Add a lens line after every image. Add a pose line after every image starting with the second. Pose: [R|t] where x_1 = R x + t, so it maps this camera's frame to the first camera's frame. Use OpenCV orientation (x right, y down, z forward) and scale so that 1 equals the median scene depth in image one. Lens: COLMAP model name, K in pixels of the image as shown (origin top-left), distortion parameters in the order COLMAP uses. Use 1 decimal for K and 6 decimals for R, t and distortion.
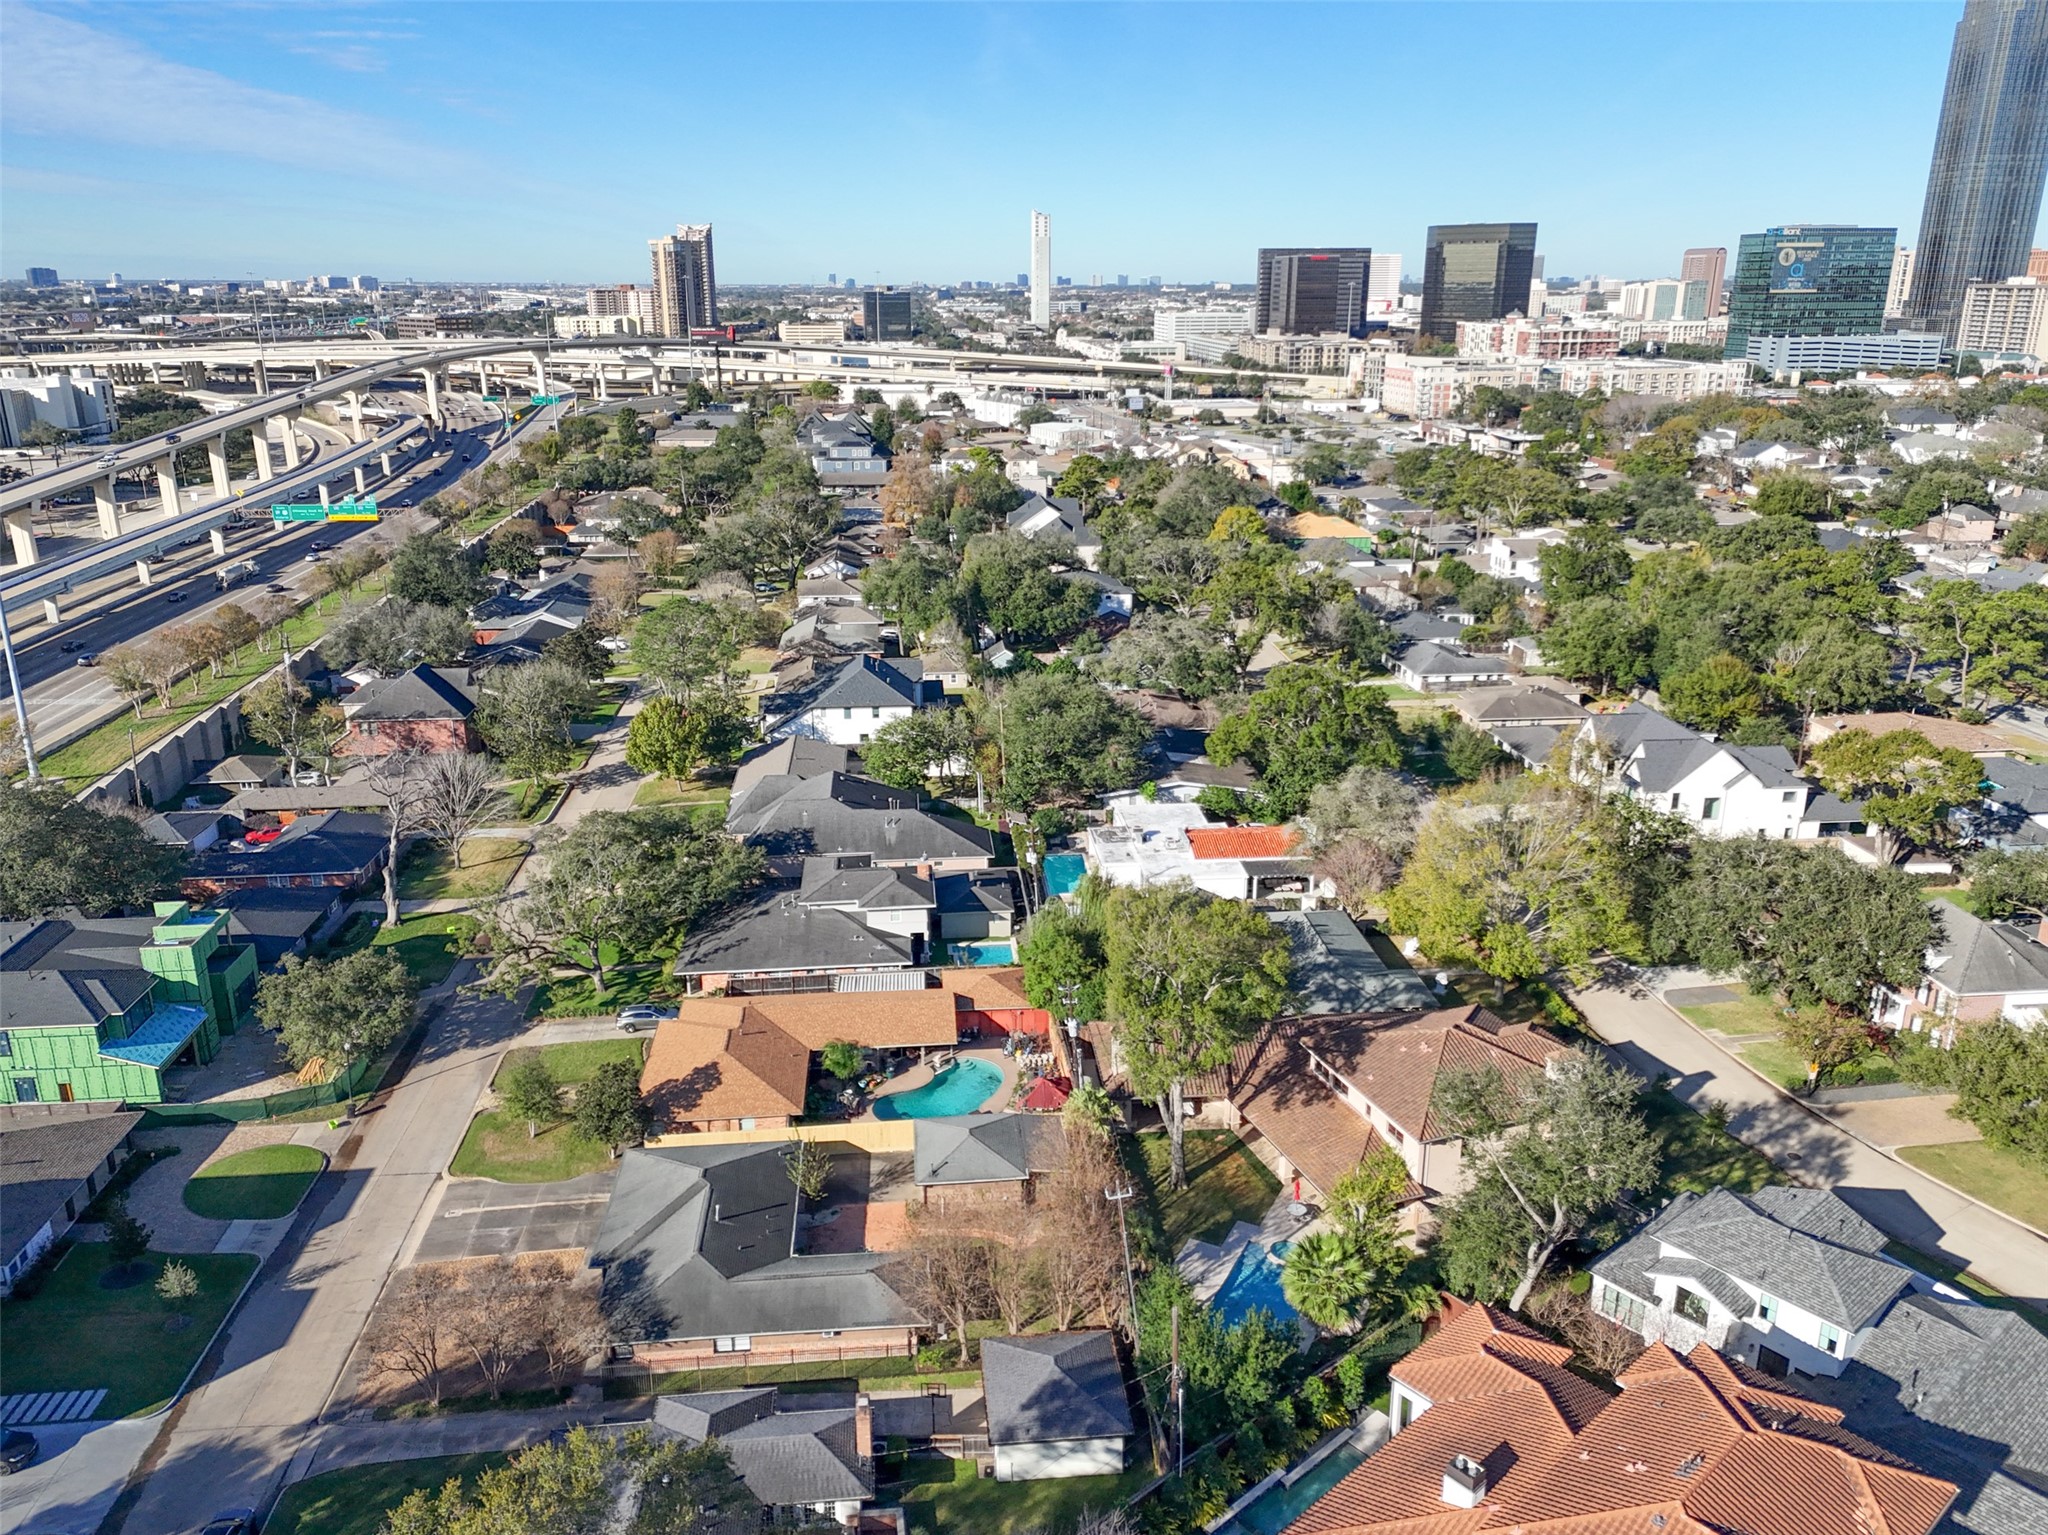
lens RADIAL K [[1495.6, 0, 1031.8], [0, 1495.6, 758.2], [0, 0, 1]] dist [0.084424, -0.079466]
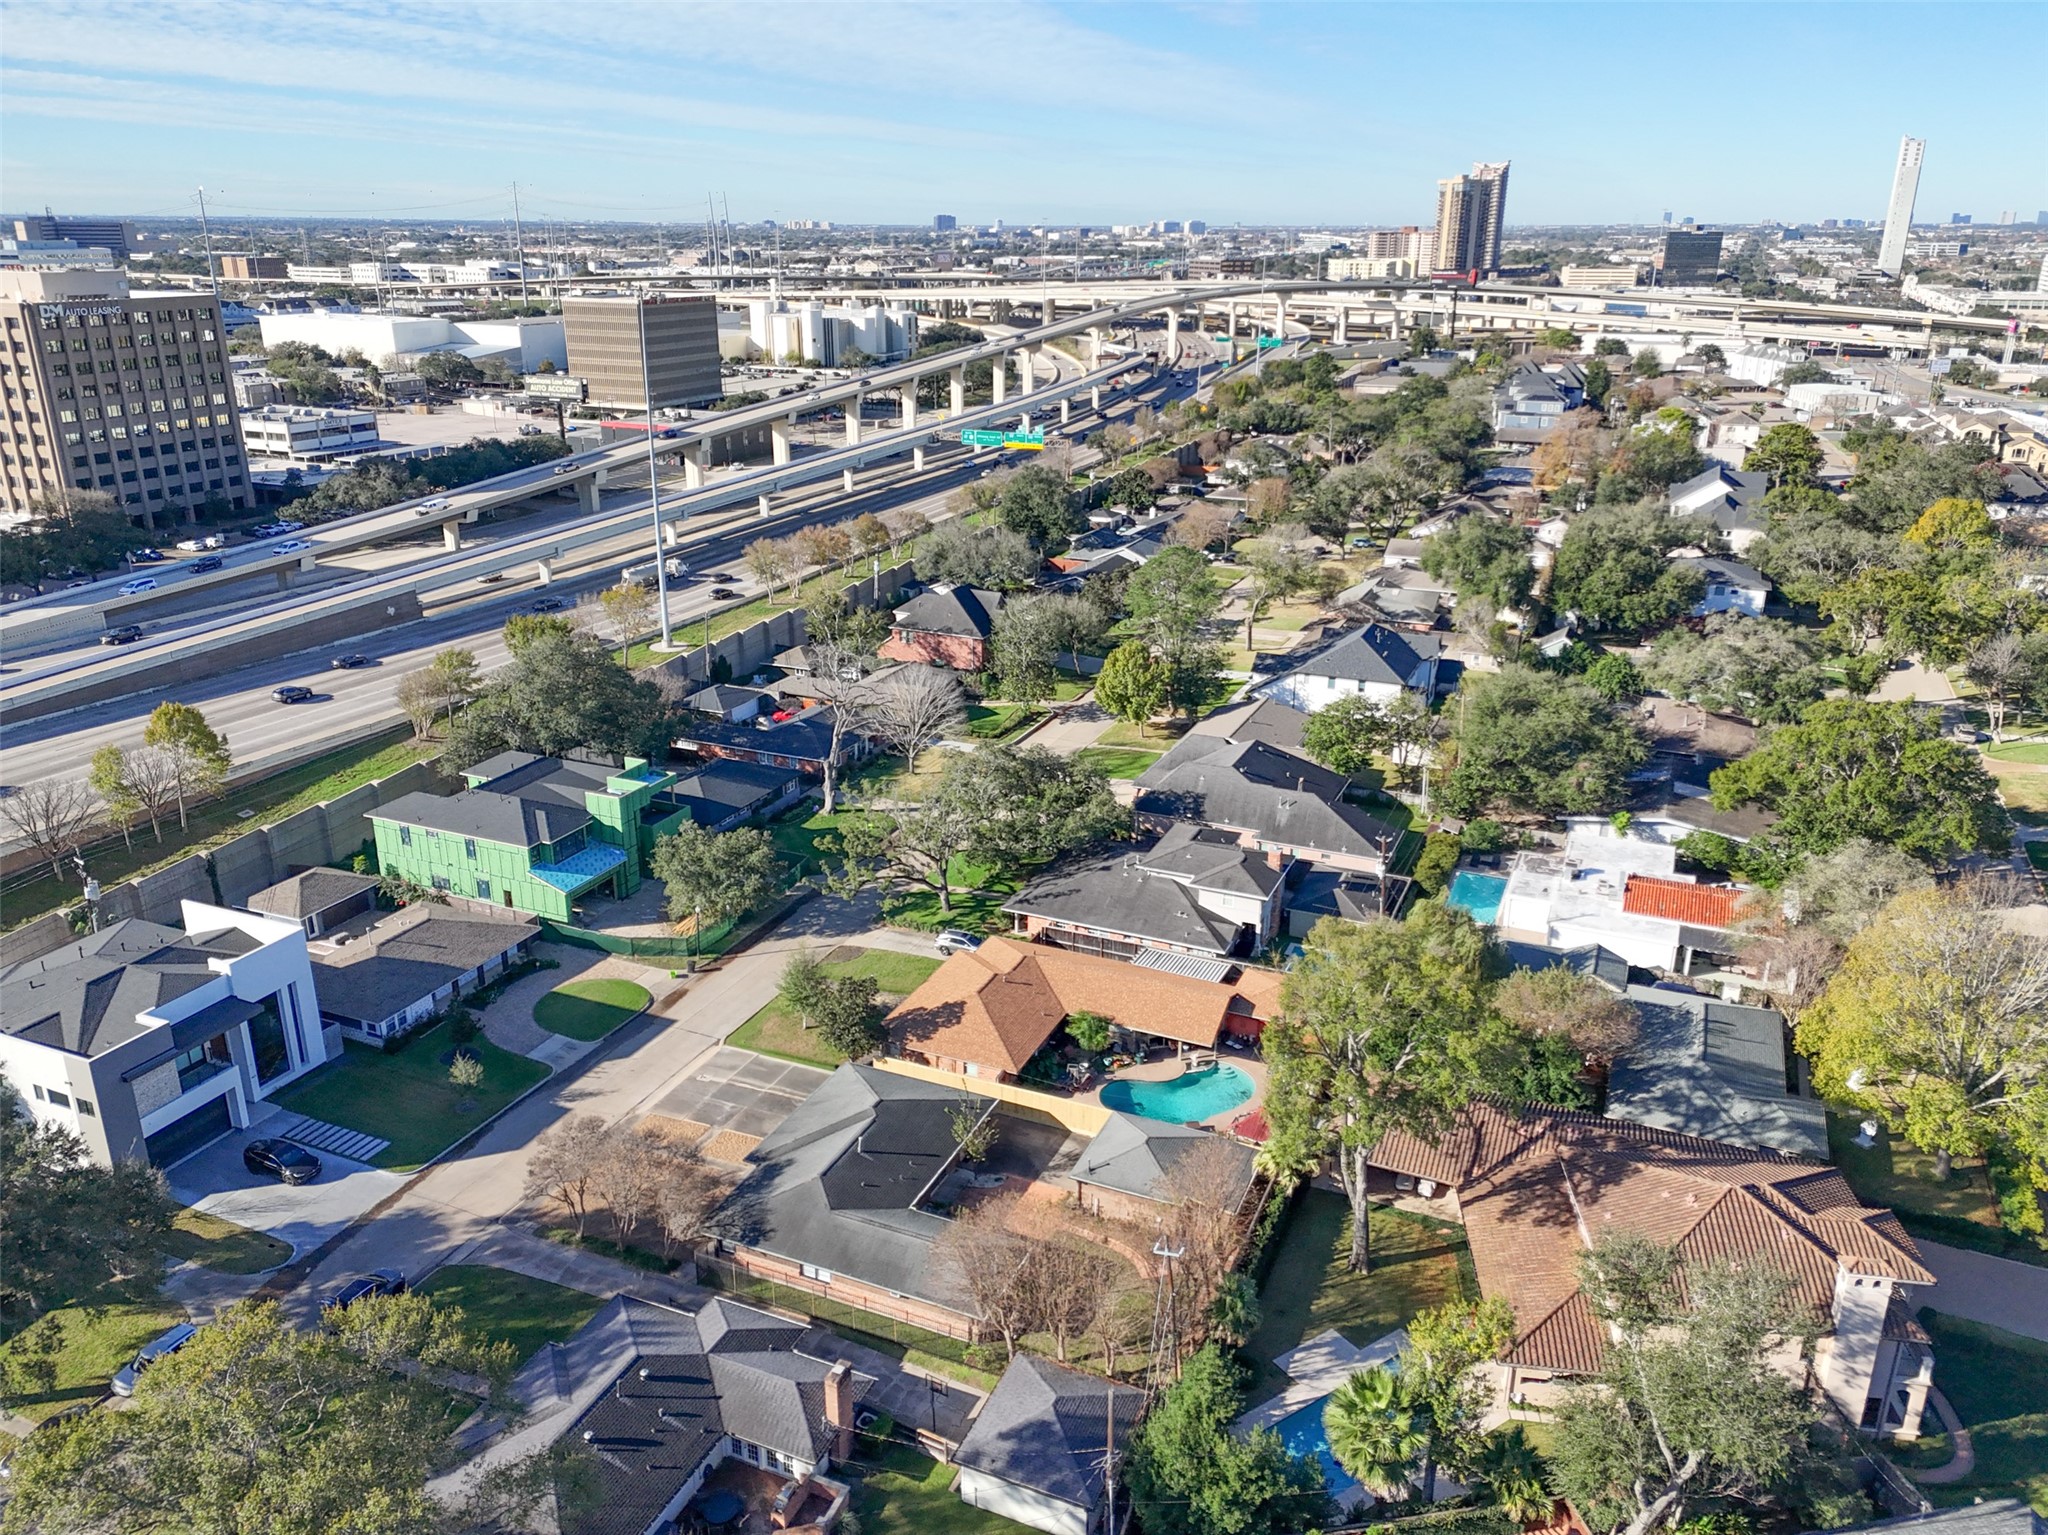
lens RADIAL K [[1495.6, 0, 1031.8], [0, 1495.6, 758.2], [0, 0, 1]] dist [0.084424, -0.079466]
pose [[0.876028, 0.165067, -0.453132, 0.177110], [-0.149479, 0.986263, 0.070292, -0.025739], [0.458510, 0.006156, 0.888668, 0.084054]]
